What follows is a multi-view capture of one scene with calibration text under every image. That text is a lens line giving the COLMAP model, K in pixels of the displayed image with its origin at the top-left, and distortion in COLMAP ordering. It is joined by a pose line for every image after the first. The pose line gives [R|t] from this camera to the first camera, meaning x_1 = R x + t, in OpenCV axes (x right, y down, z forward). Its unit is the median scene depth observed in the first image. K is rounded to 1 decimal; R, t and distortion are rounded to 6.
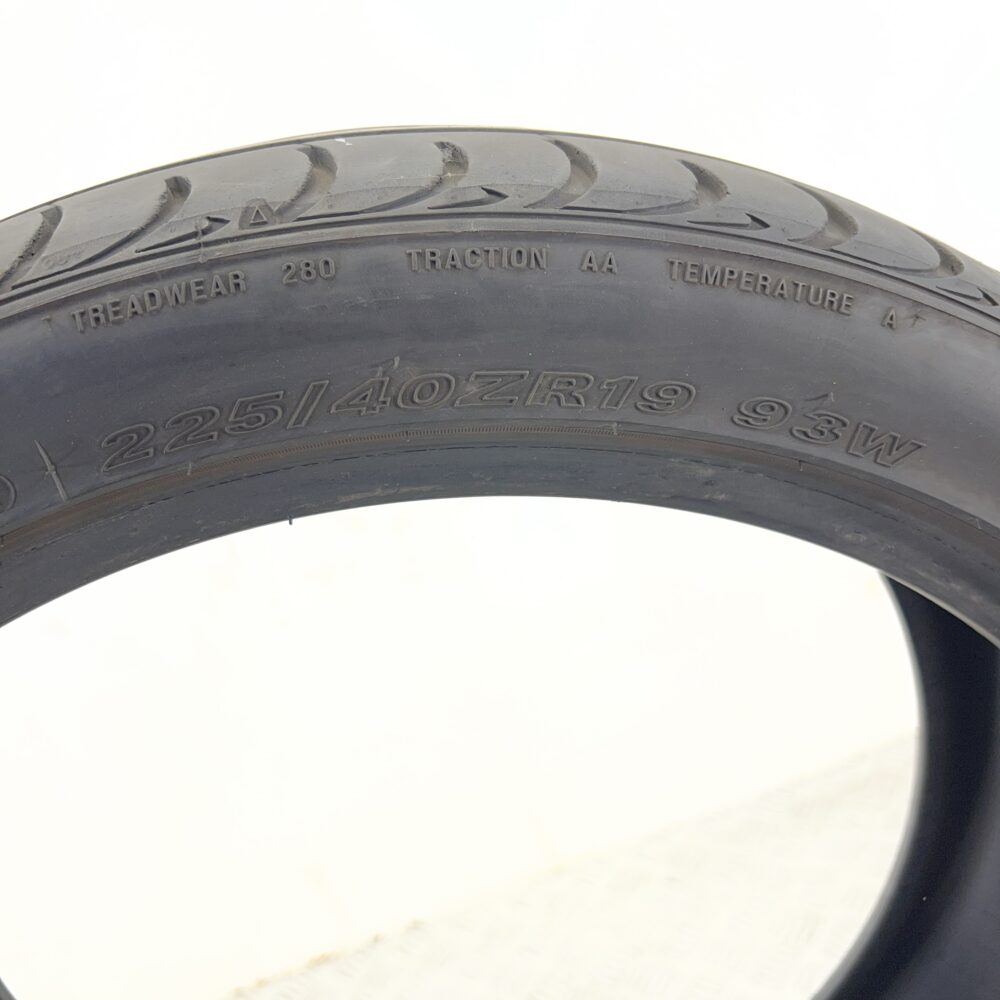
lens RADIAL K [[1025.3, 0, 494.8], [0, 1025.3, 495.5], [0, 0, 1]] dist [0.006370, 0.000000]
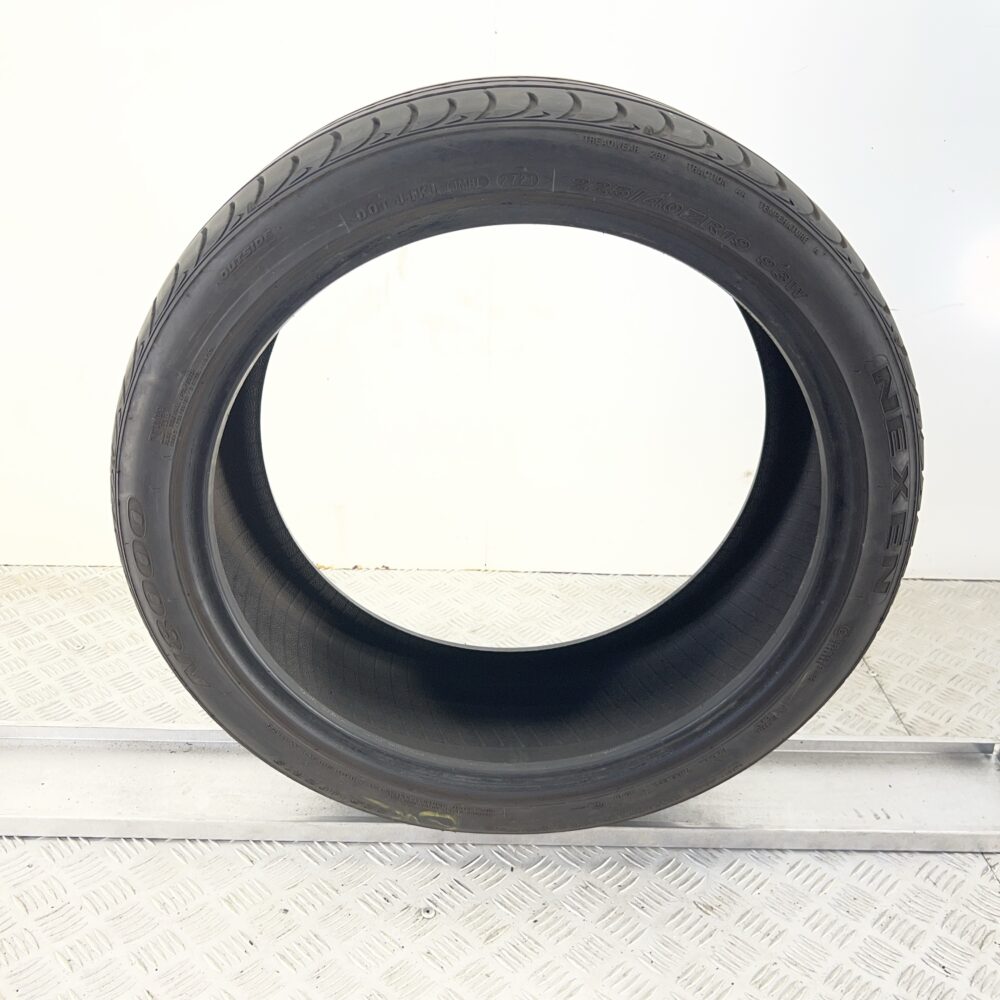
lens RADIAL K [[1025.3, 0, 500.1], [0, 1025.3, 502.1], [0, 0, 1]] dist [0.006370, 0.000000]
pose [[0.914453, 0.389336, 0.110424, -0.536609], [-0.397334, 0.915553, 0.062354, 0.717923], [-0.076823, -0.100895, 0.991927, -2.092372]]
